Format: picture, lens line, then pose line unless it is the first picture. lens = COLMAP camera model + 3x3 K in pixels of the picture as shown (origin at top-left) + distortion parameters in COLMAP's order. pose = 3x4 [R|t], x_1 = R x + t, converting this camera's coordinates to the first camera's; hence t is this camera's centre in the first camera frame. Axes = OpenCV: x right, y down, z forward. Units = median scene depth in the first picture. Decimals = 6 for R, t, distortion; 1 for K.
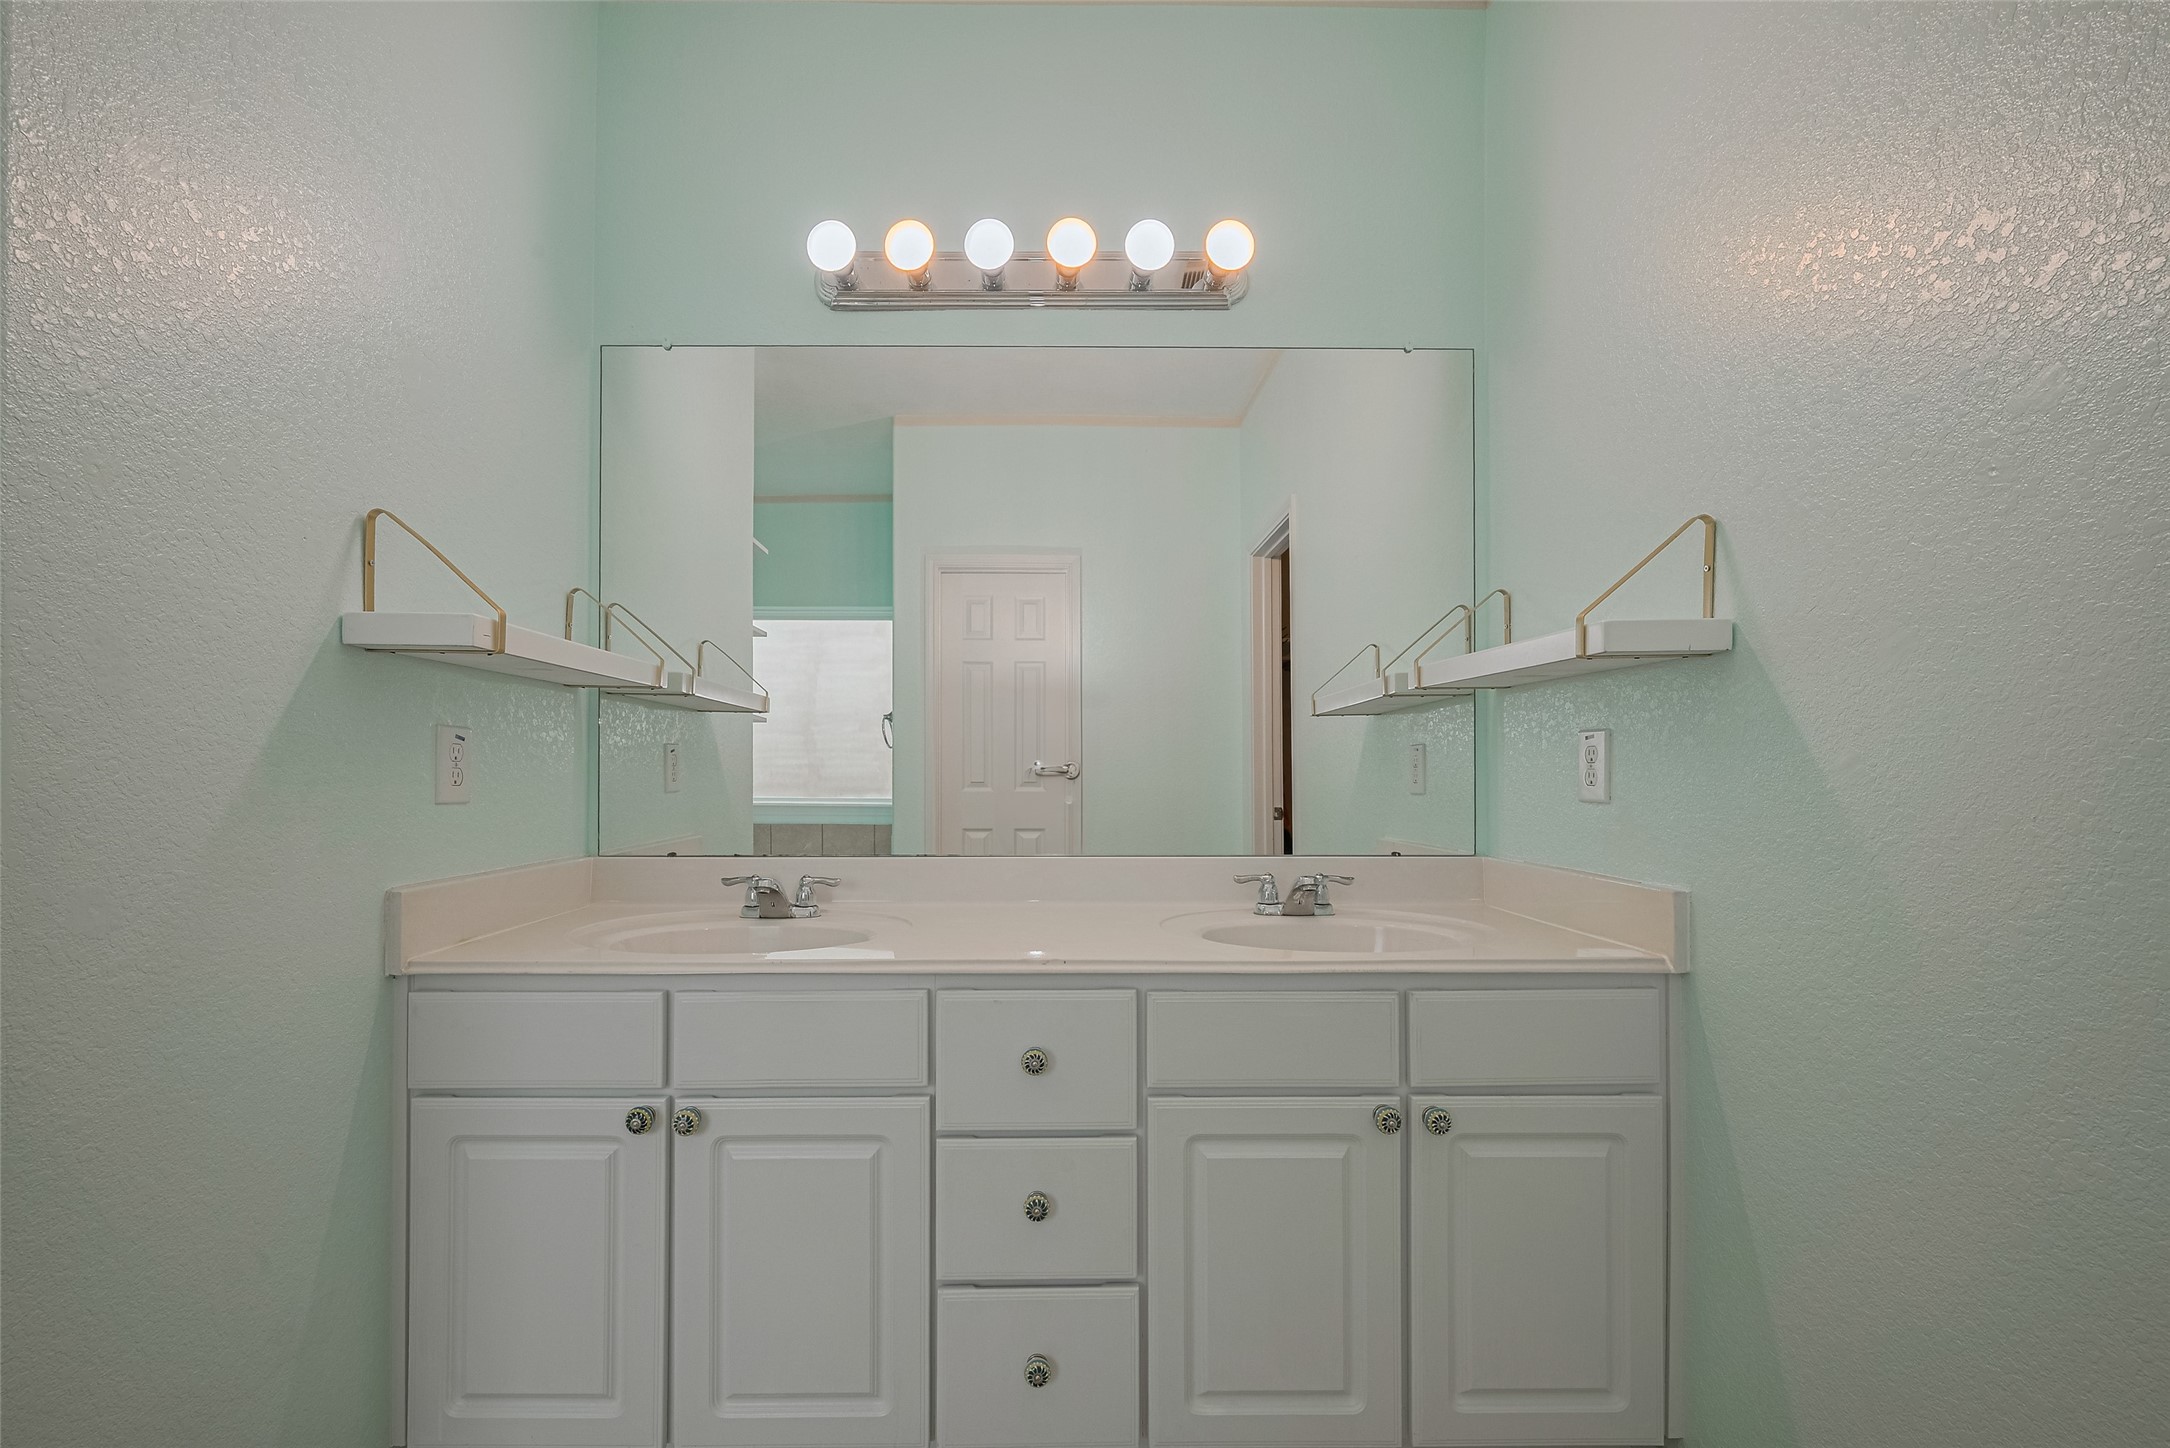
lens RADIAL K [[863.5, 0, 1085.0], [0, 863.5, 731.9], [0, 0, 1]] dist [0.000299, 0.000231]
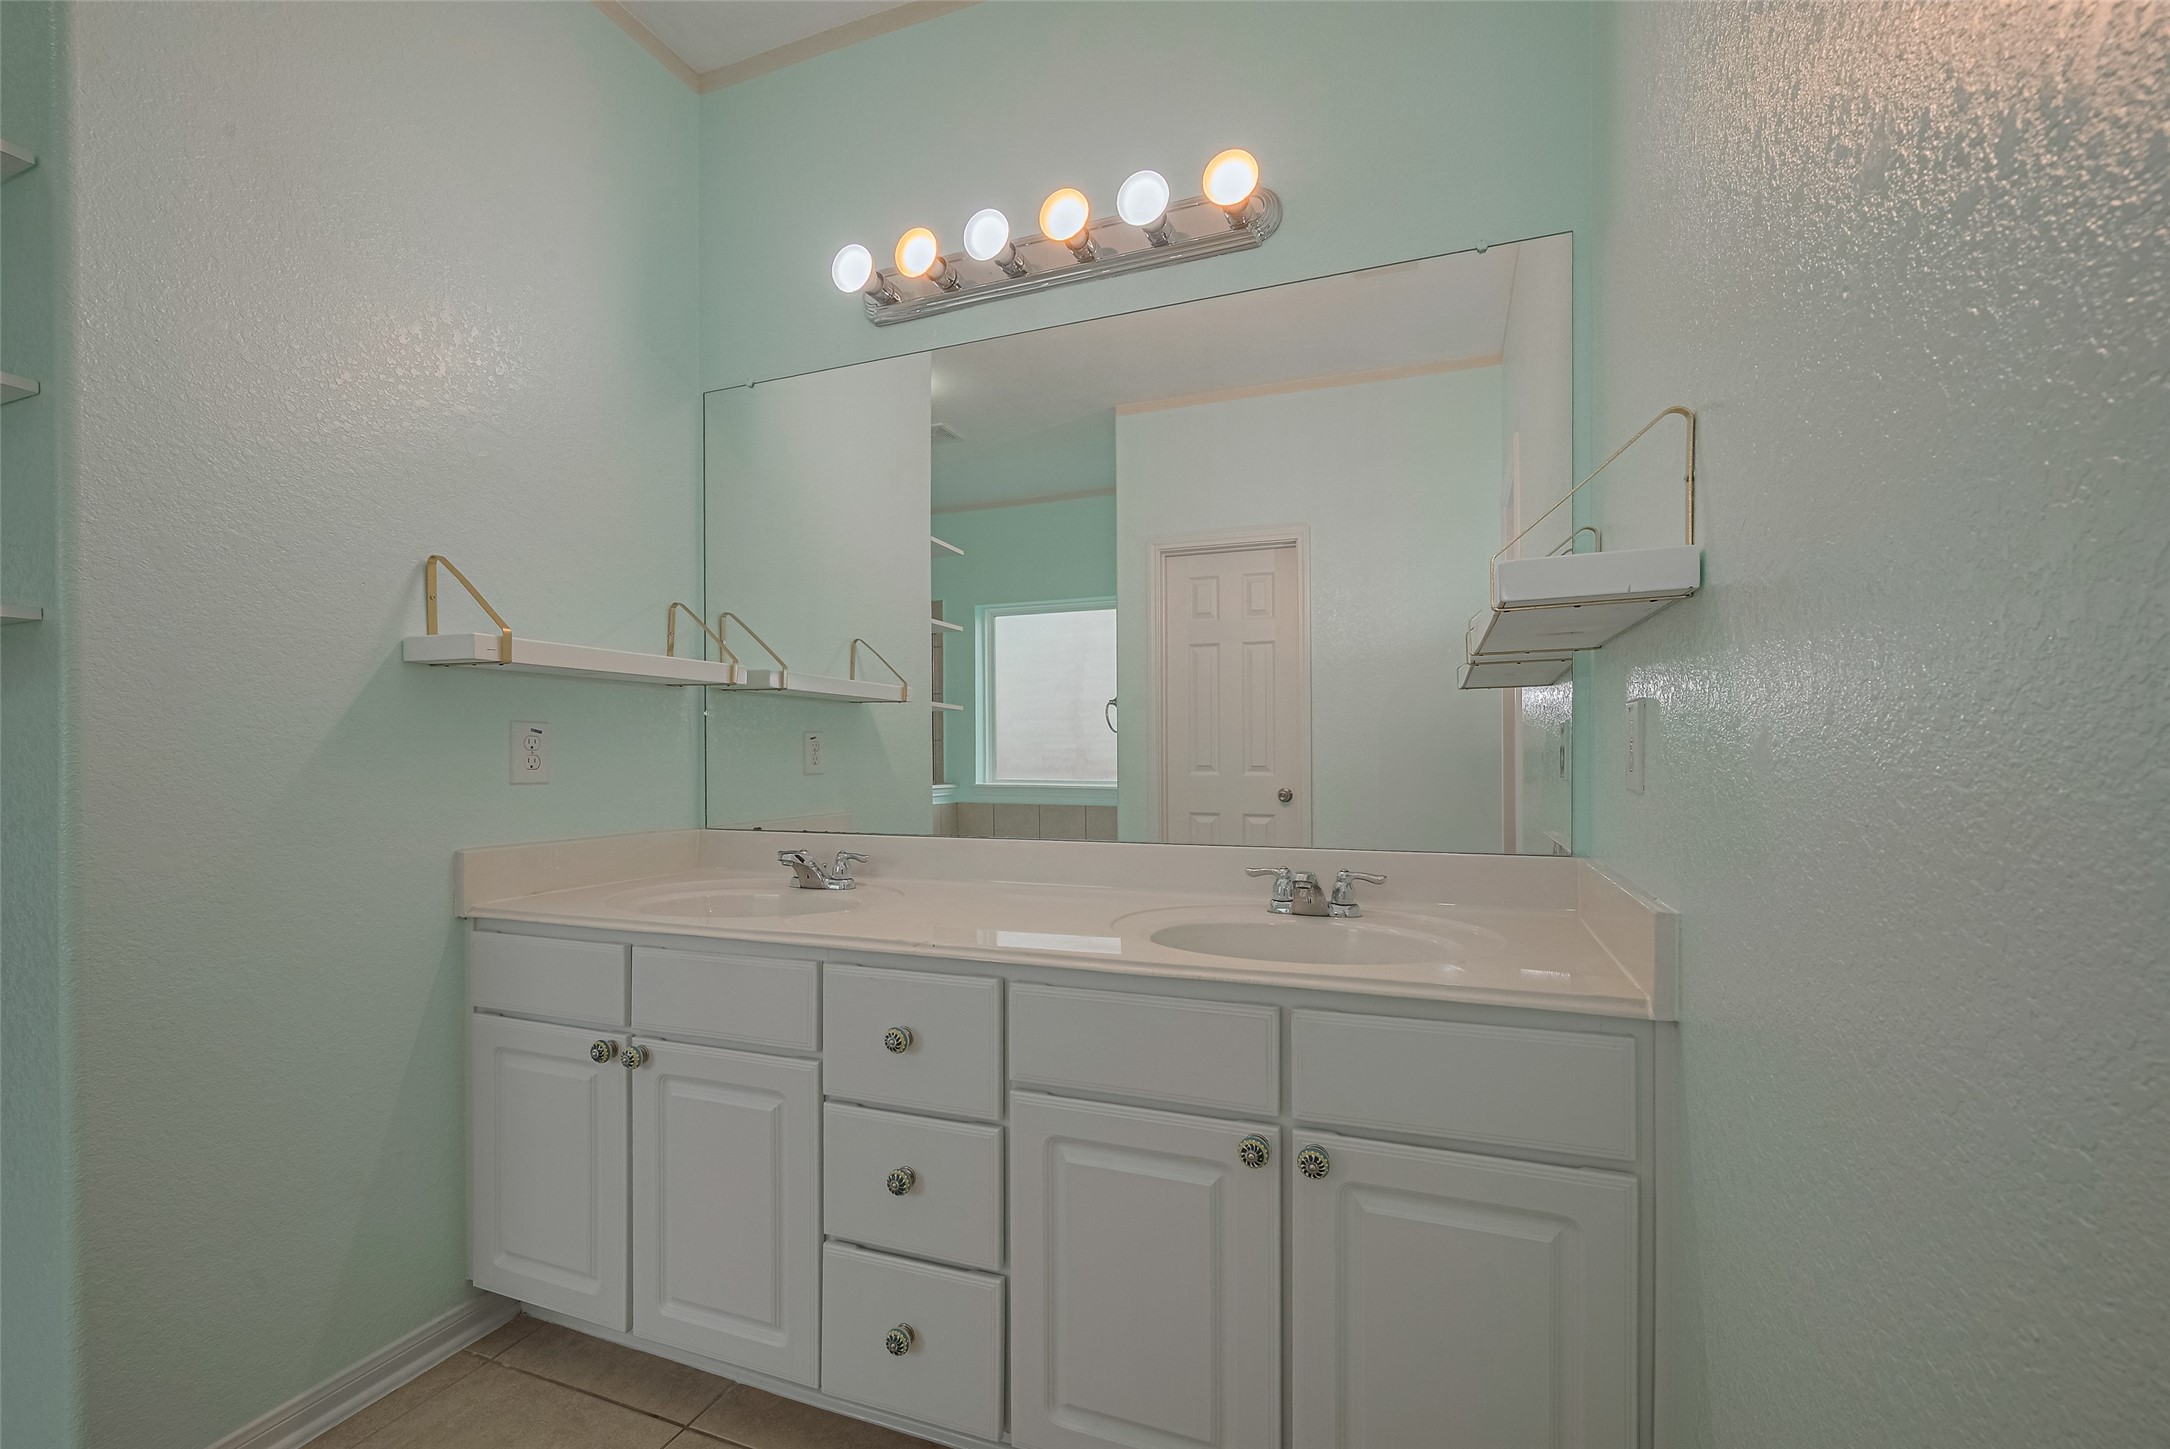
lens RADIAL K [[863.5, 0, 1084.7], [0, 863.5, 728.1], [0, 0, 1]] dist [0.000299, 0.000231]
pose [[0.934986, -0.015307, -0.354355, 0.497811], [0.020745, 0.999718, 0.011552, 0.004520], [0.354078, -0.018152, 0.935040, 0.122606]]
